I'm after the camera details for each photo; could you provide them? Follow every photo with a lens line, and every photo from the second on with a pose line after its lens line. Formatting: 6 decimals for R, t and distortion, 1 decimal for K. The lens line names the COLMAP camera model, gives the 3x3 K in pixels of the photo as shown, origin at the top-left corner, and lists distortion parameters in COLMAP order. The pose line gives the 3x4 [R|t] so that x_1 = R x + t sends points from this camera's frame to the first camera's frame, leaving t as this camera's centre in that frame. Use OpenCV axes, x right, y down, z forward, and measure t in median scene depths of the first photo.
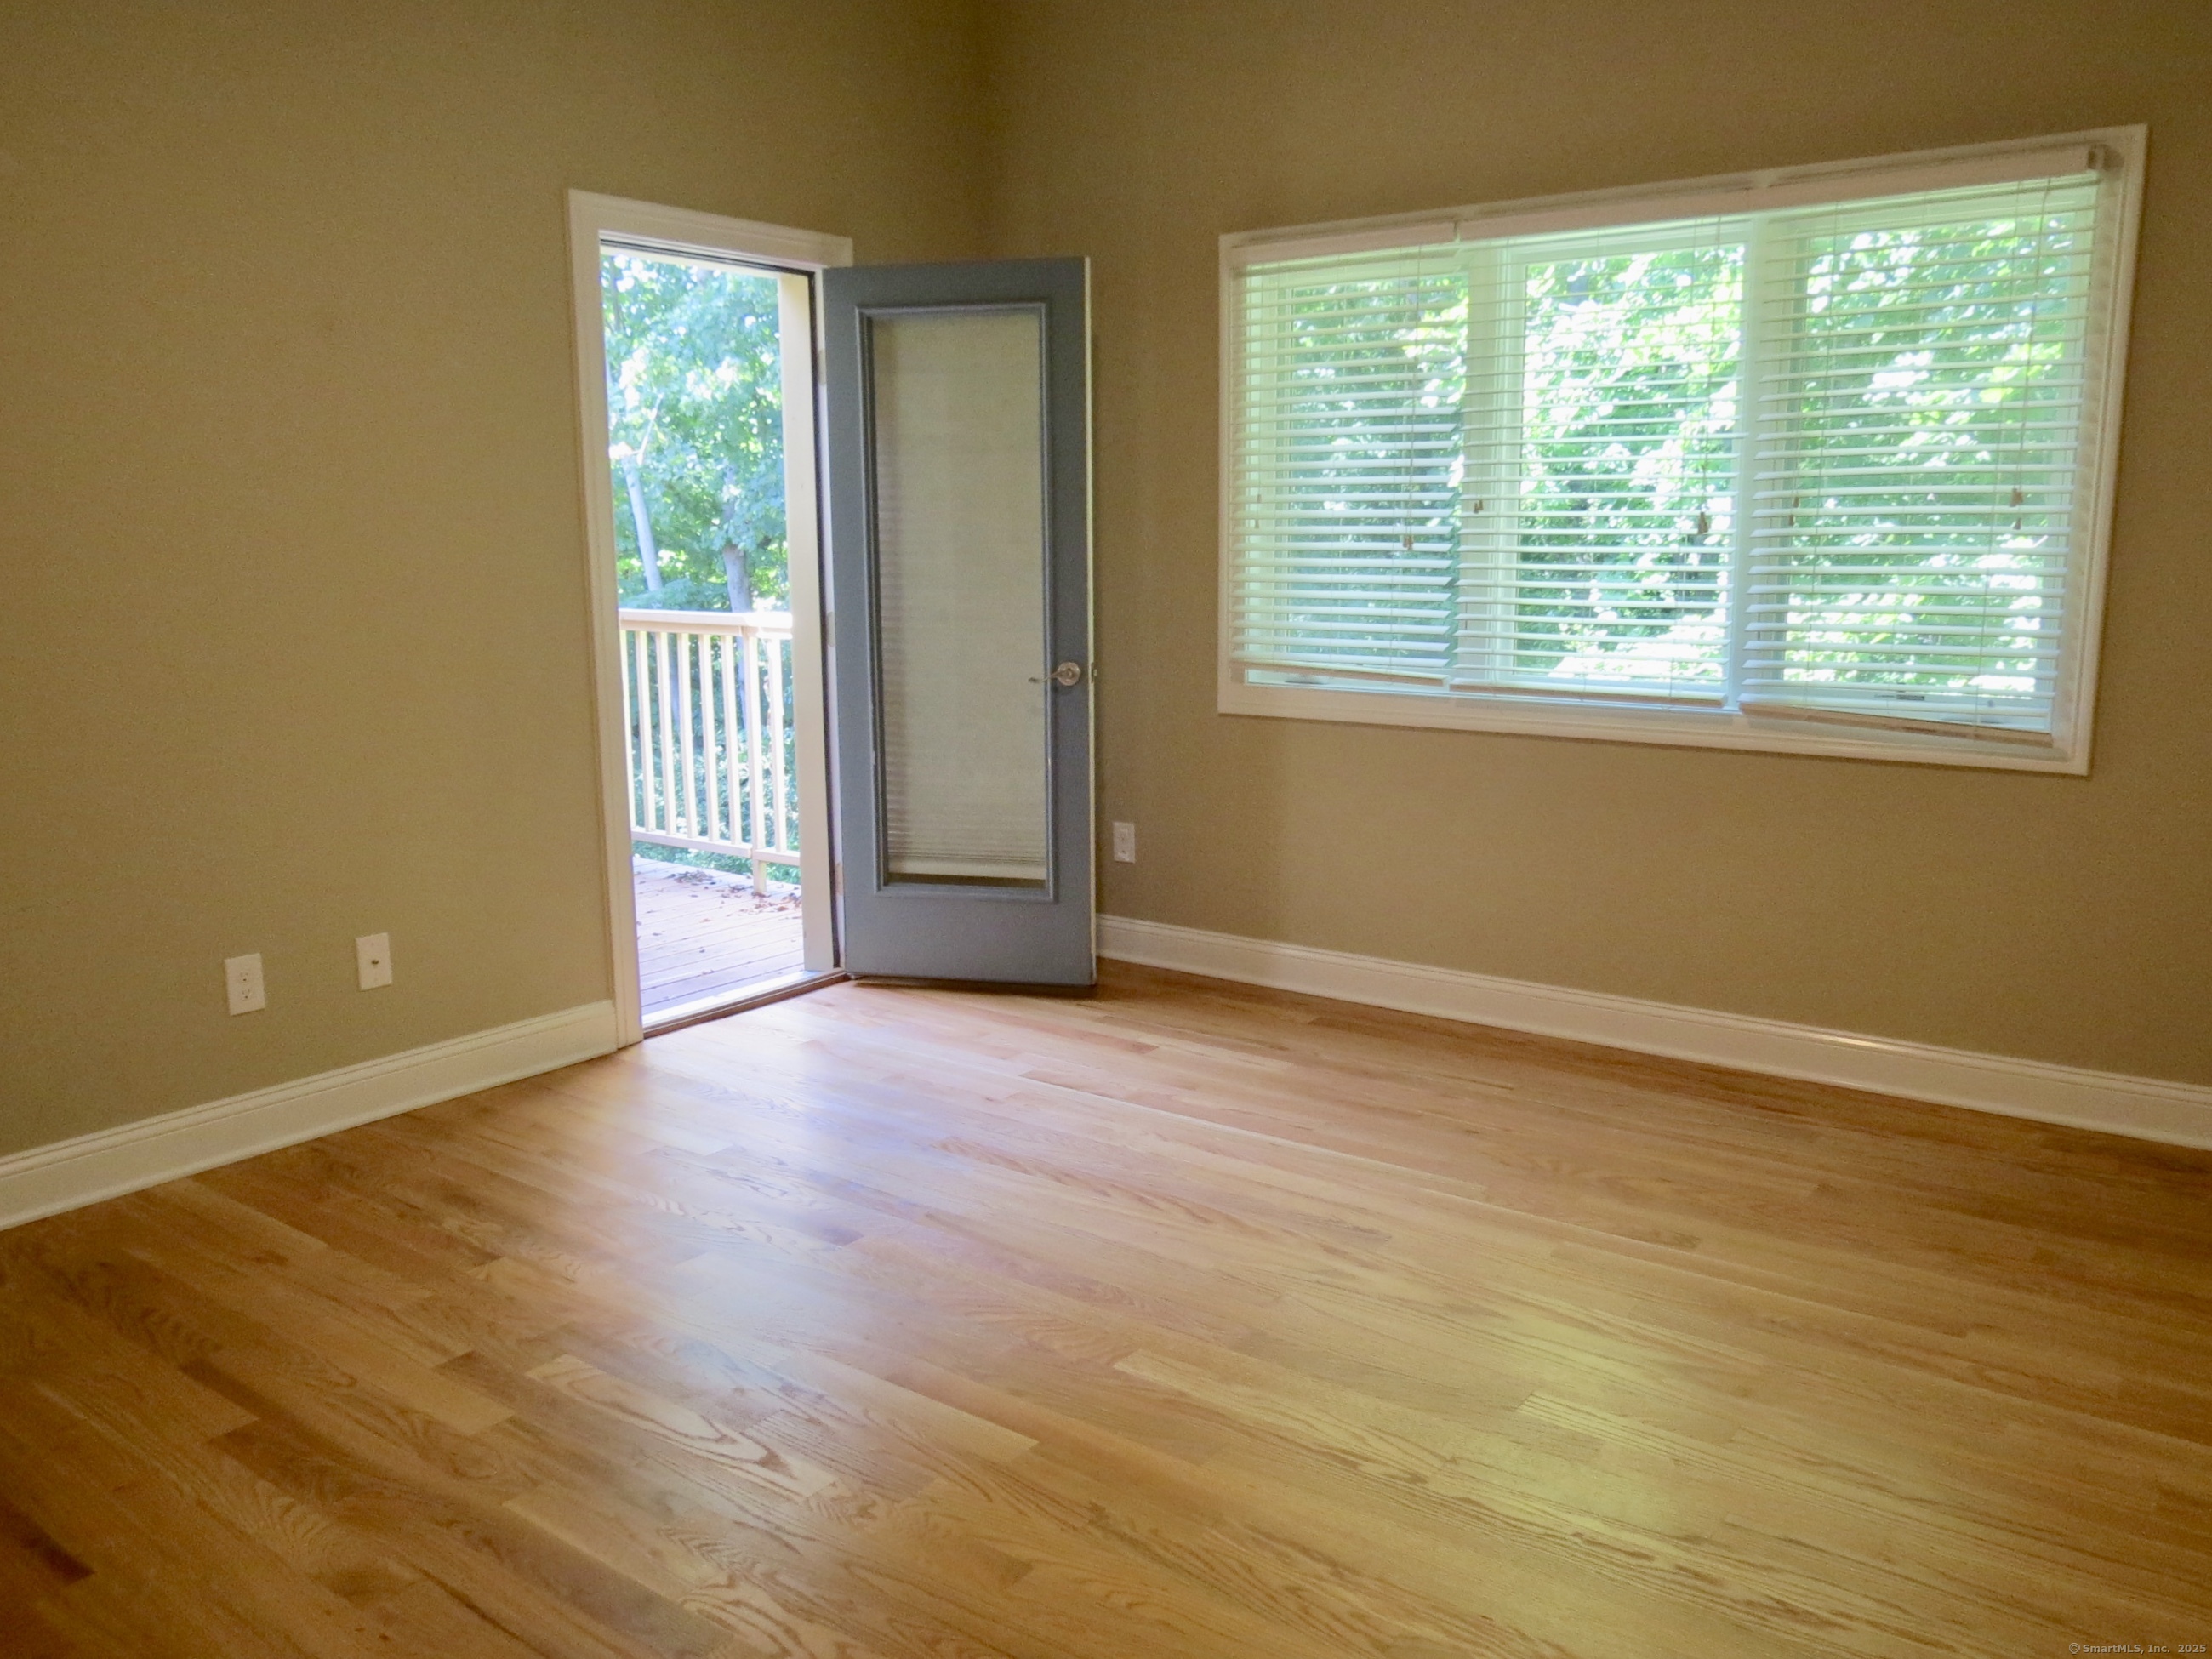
lens RADIAL K [[1636.7, 0, 1140.6], [0, 1636.7, 824.6], [0, 0, 1]] dist [-0.004077, 0.001494]
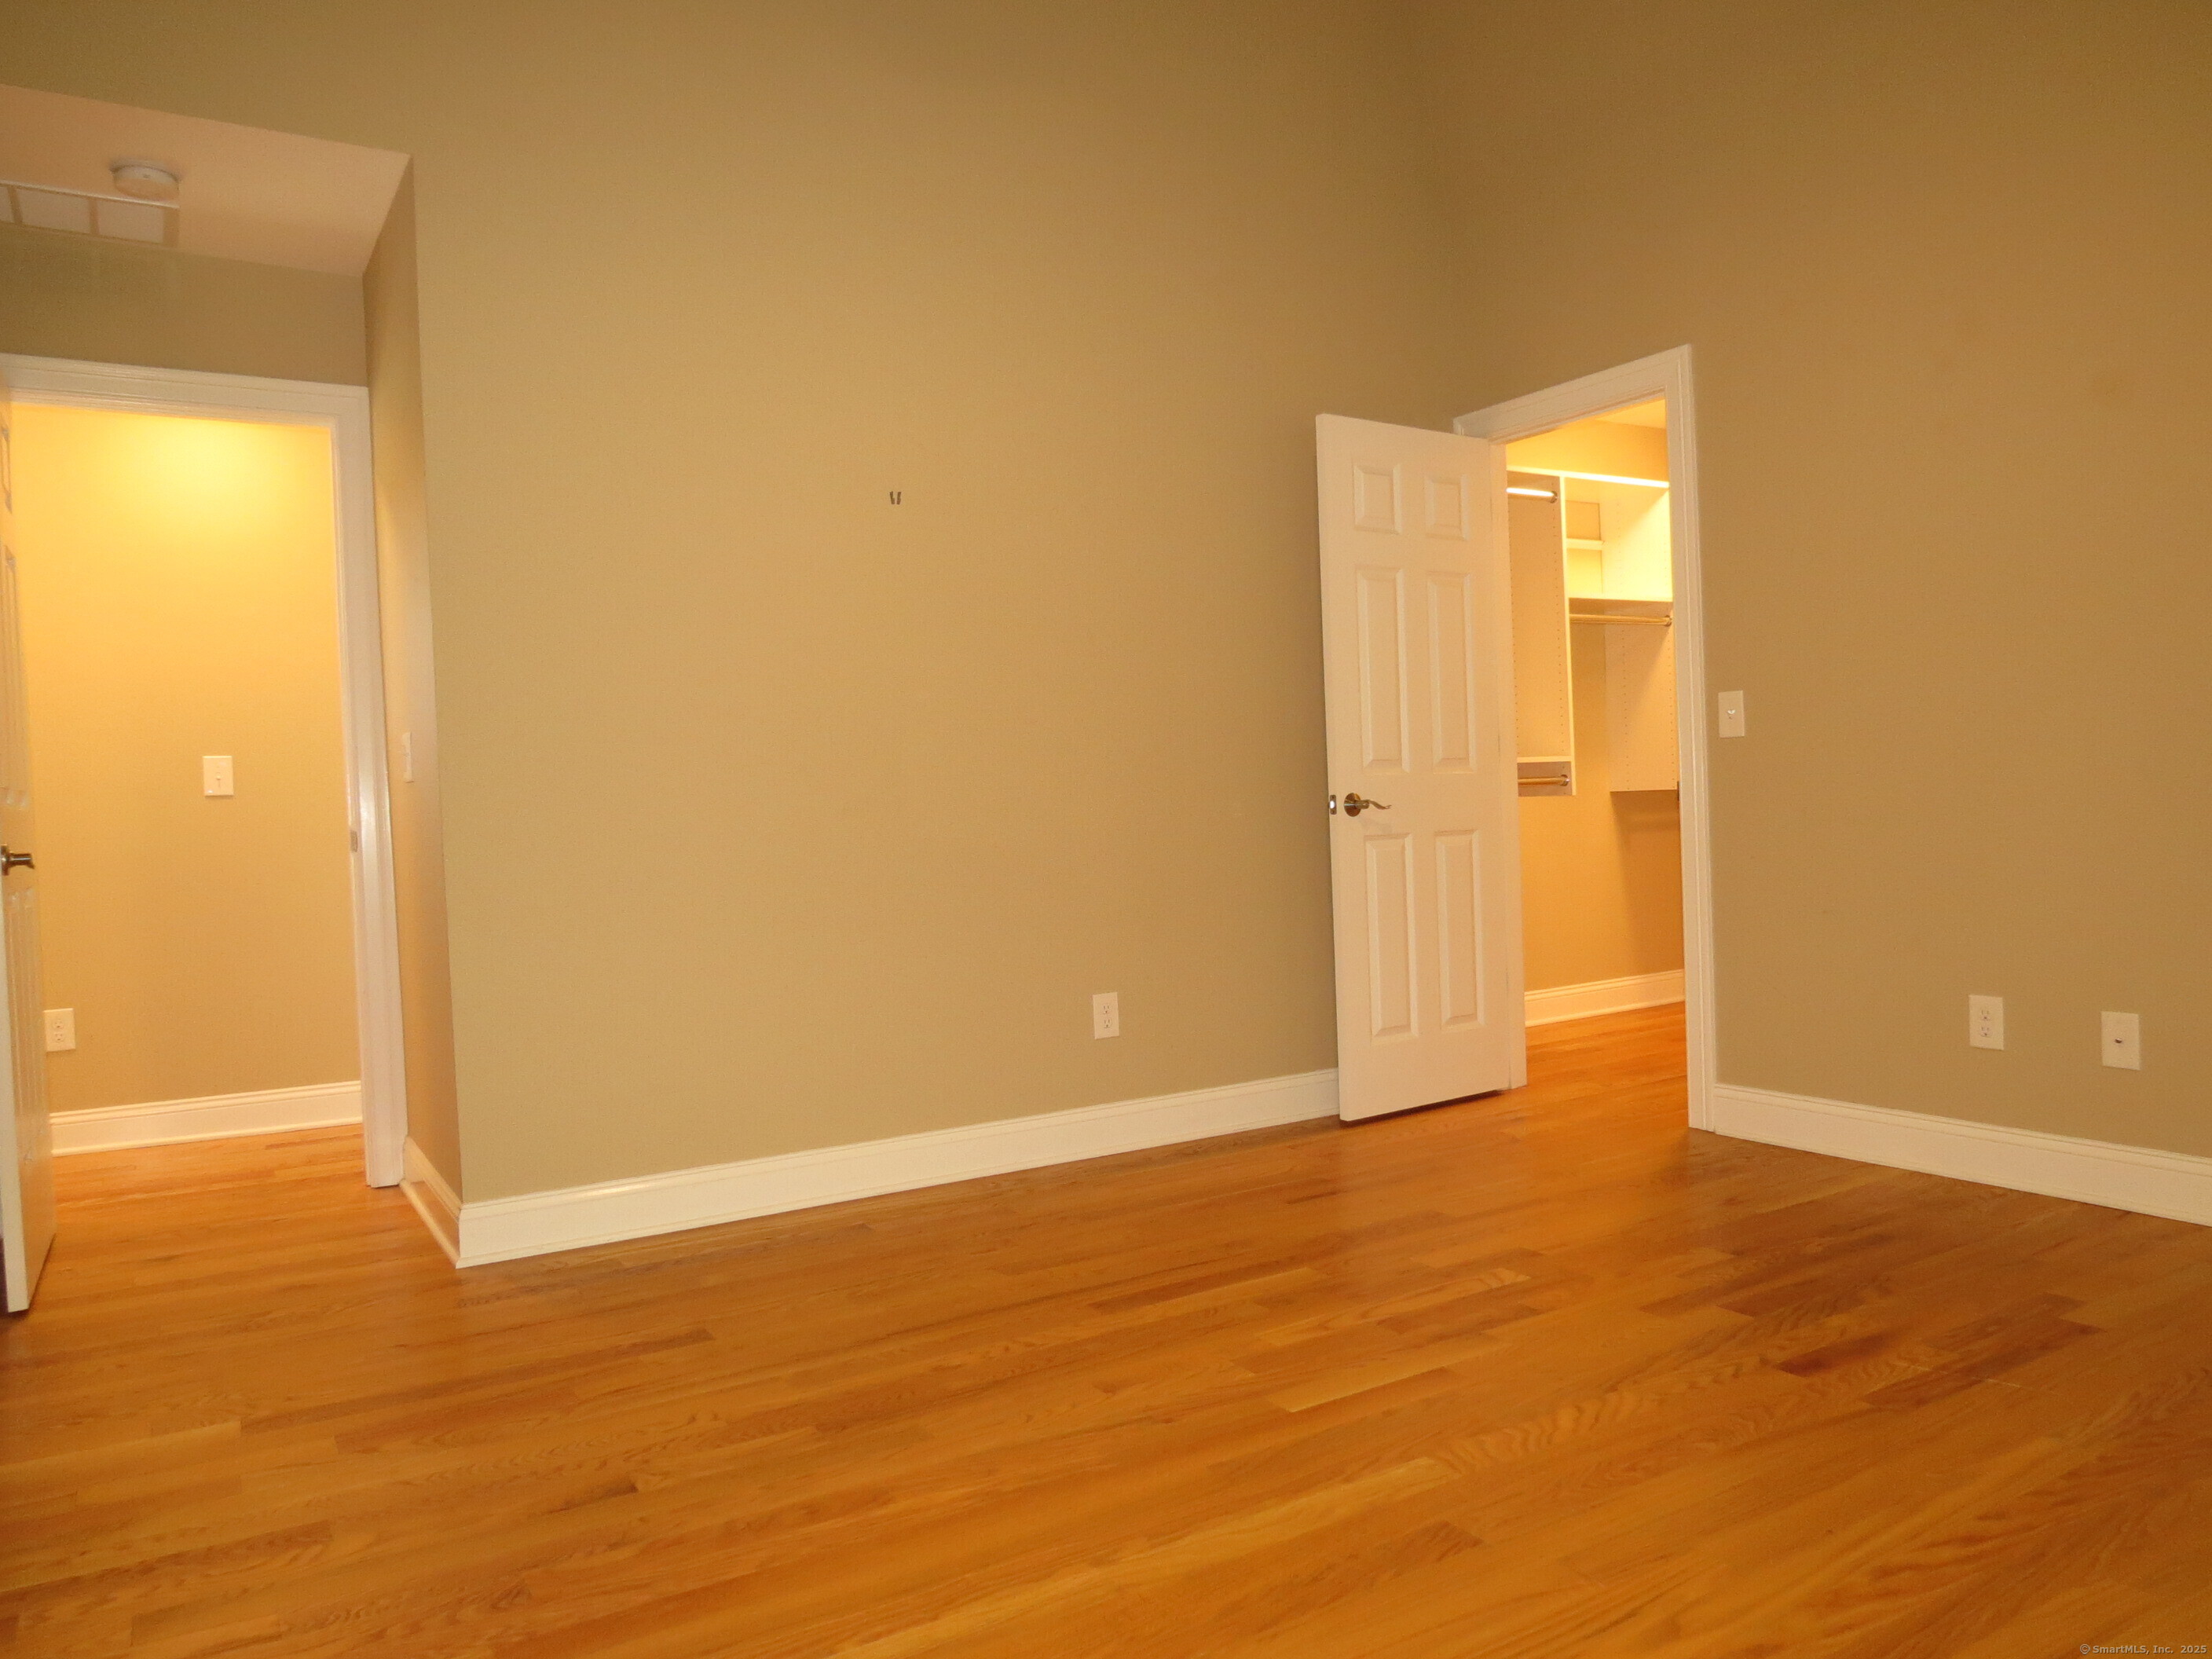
lens RADIAL K [[1568.1, 0, 1102.3], [0, 1568.1, 832.4], [0, 0, 1]] dist [-0.021954, 0.000051]
pose [[-0.365815, 0.037509, -0.929931, 0.844034], [-0.117954, 0.989262, 0.086303, -0.063654], [0.923183, 0.141260, -0.357463, 1.105936]]
